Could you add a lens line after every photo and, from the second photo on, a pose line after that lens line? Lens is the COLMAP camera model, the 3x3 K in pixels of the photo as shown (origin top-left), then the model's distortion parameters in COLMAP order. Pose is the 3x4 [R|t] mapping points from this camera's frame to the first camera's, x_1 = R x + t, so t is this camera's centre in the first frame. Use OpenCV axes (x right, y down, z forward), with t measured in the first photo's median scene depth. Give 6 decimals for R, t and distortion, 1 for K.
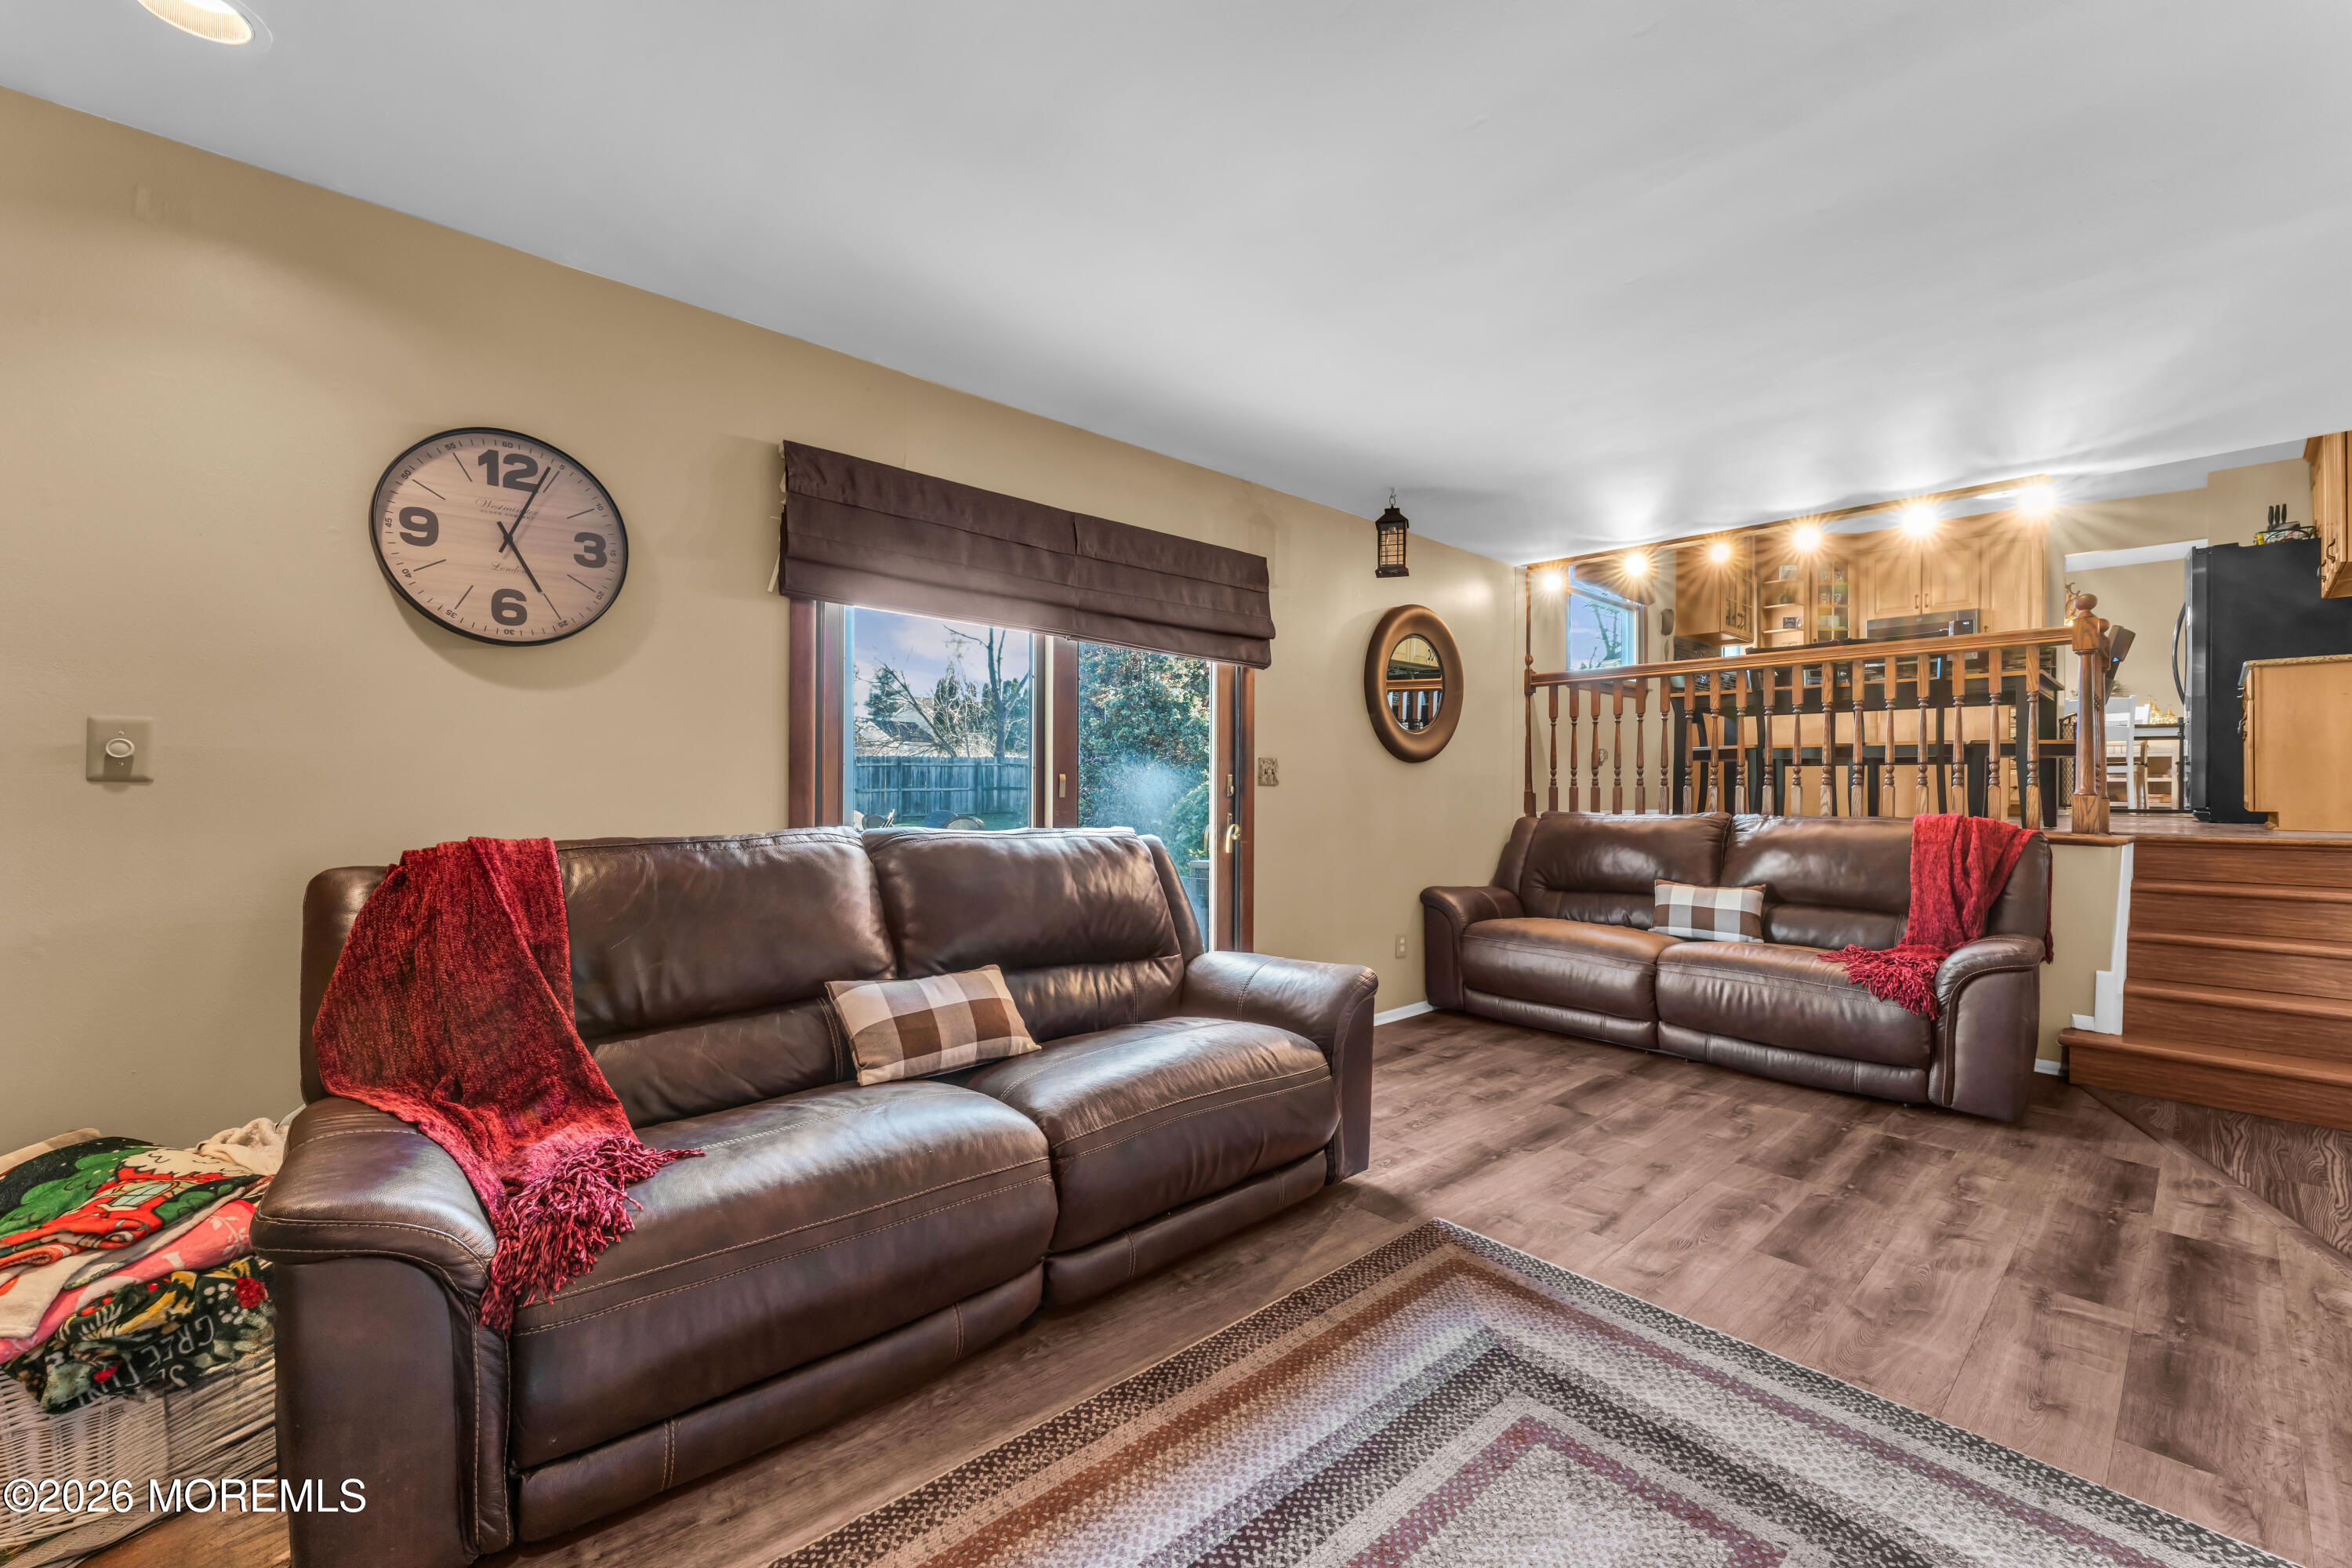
lens RADIAL K [[919.5, 0, 1187.6], [0, 919.5, 793.2], [0, 0, 1]] dist [-0.001179, 0.000011]
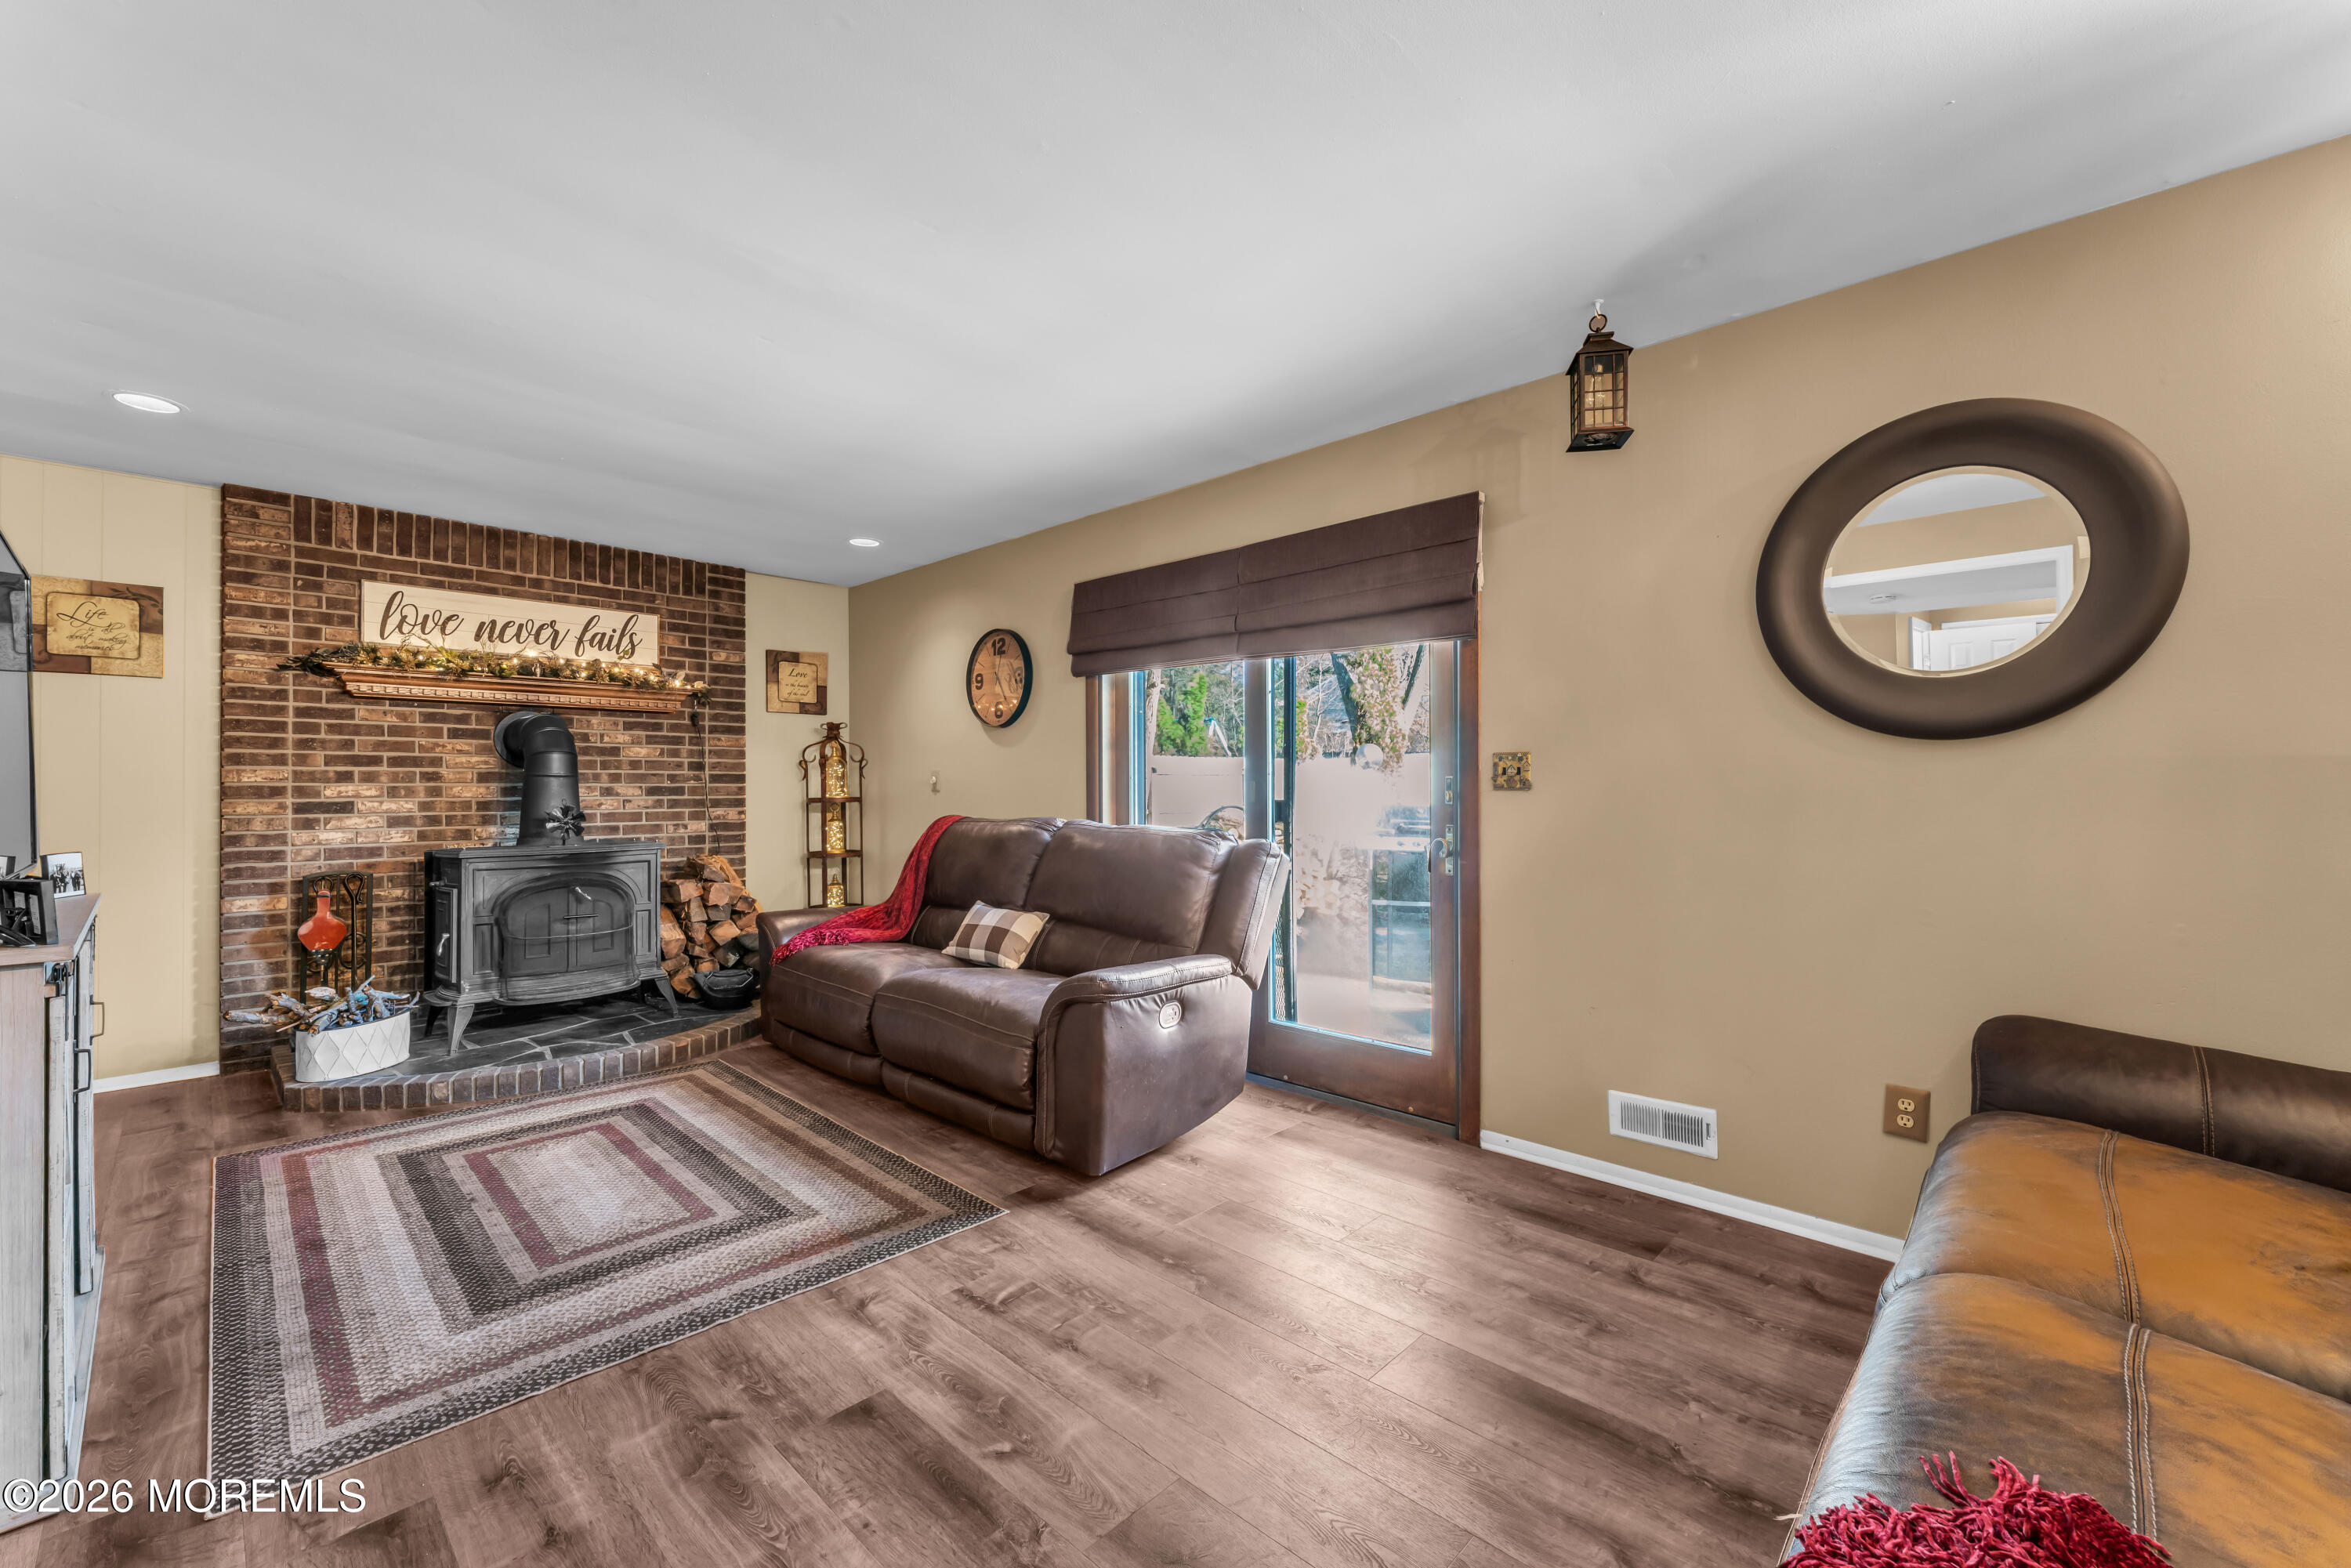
lens RADIAL K [[934.0, 0, 1179.8], [0, 934.0, 784.2], [0, 0, 1]] dist [-0.004142, -0.000080]
pose [[0.095206, -0.010217, -0.995405, 1.607410], [-0.004769, 0.999931, -0.010720, -0.006886], [0.995446, 0.005768, 0.095151, 1.316809]]
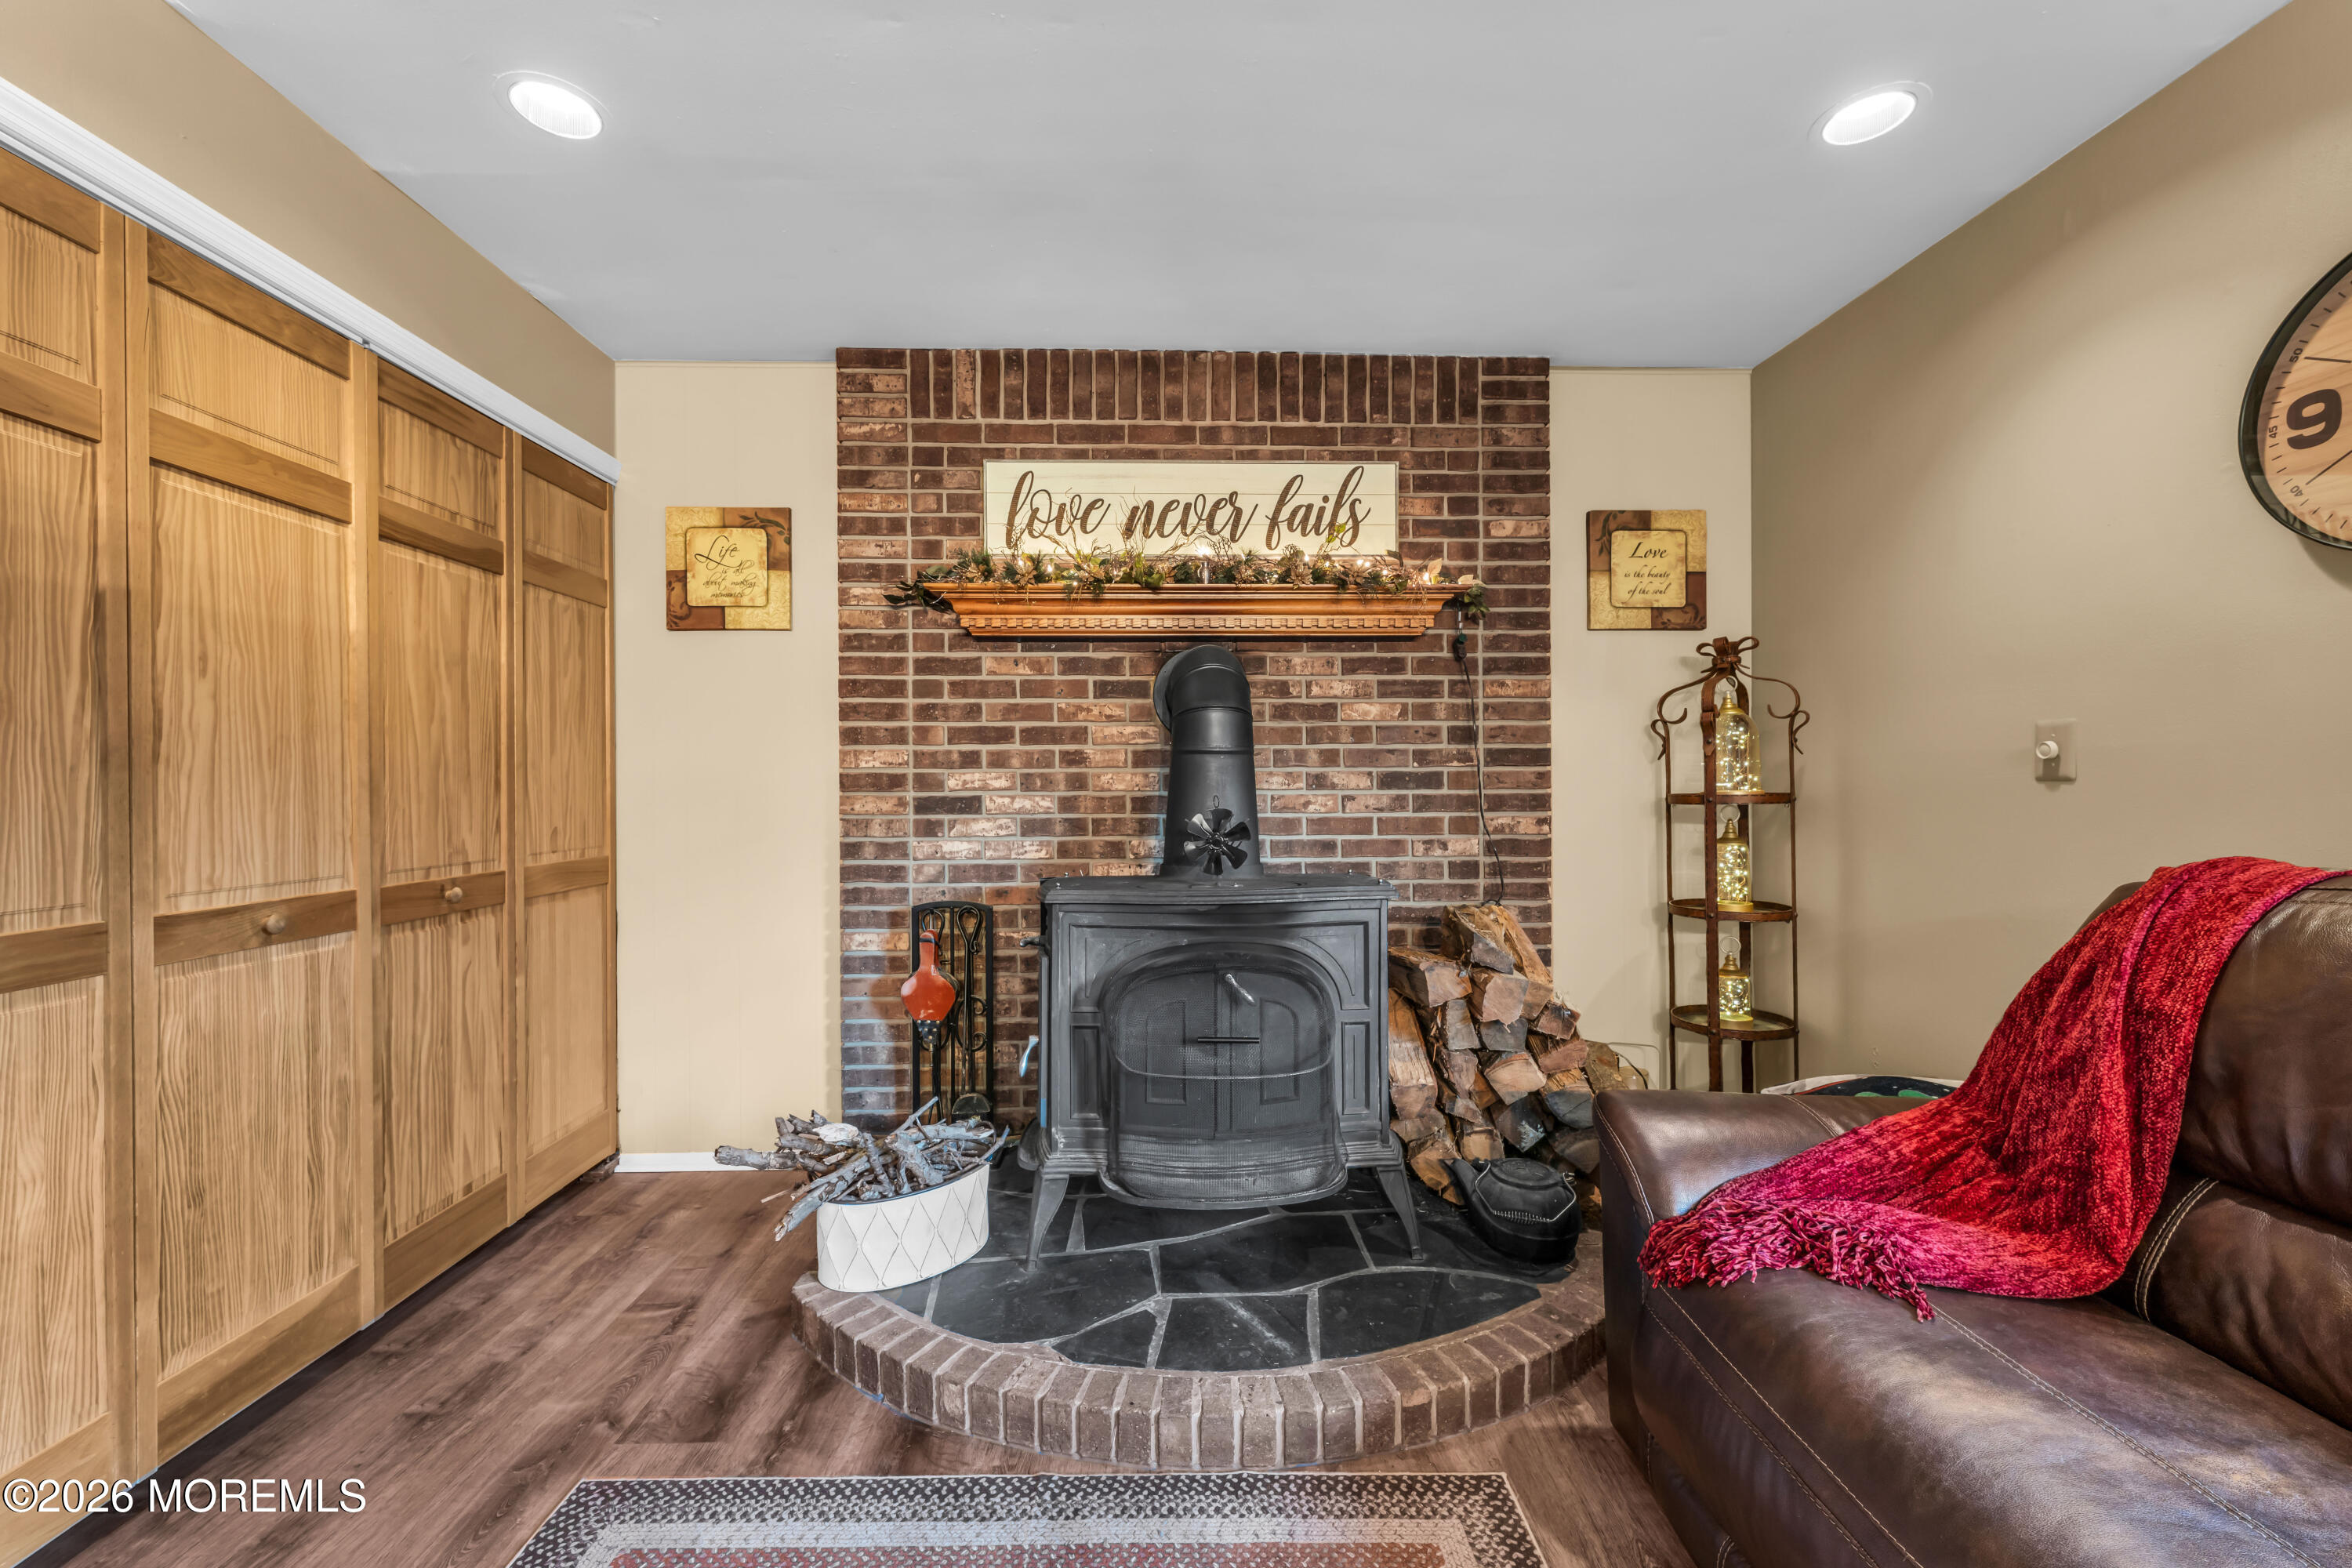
lens RADIAL K [[917.9, 0, 1173.1], [0, 917.9, 786.2], [0, 0, 1]] dist [-0.001394, -0.000351]
pose [[-0.650488, 0.000876, -0.759516, 0.281228], [-0.005288, 0.999970, 0.005682, -0.006136], [0.759498, 0.007712, -0.650464, 0.812967]]
